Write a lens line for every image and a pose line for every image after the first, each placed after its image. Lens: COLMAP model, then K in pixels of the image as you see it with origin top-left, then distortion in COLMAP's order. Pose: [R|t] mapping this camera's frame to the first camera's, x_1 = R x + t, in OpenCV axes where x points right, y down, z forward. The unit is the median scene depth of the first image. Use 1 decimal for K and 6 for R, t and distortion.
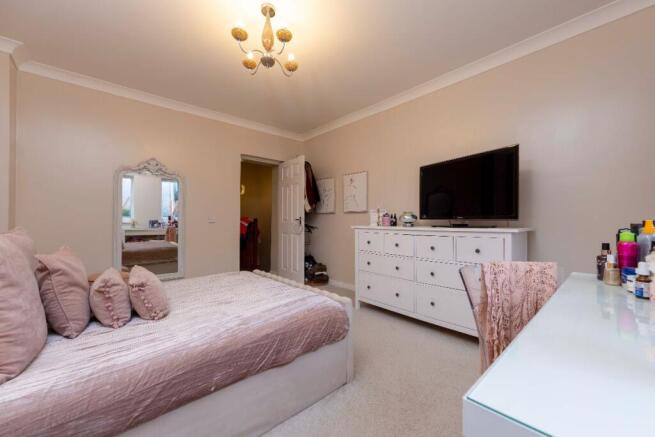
lens RADIAL K [[265.5, 0, 326.4], [0, 265.5, 220.1], [0, 0, 1]] dist [0.011416, 0.000645]
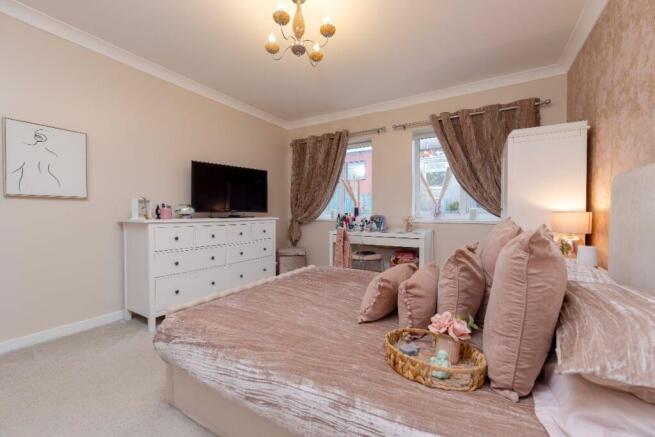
lens RADIAL K [[265.5, 0, 331.8], [0, 265.5, 217.0], [0, 0, 1]] dist [0.011416, 0.000645]
pose [[-0.295229, -0.011966, 0.955352, -0.813213], [-0.004525, 0.999928, 0.011126, 0.005568], [-0.955416, -0.001038, -0.295262, 0.797656]]
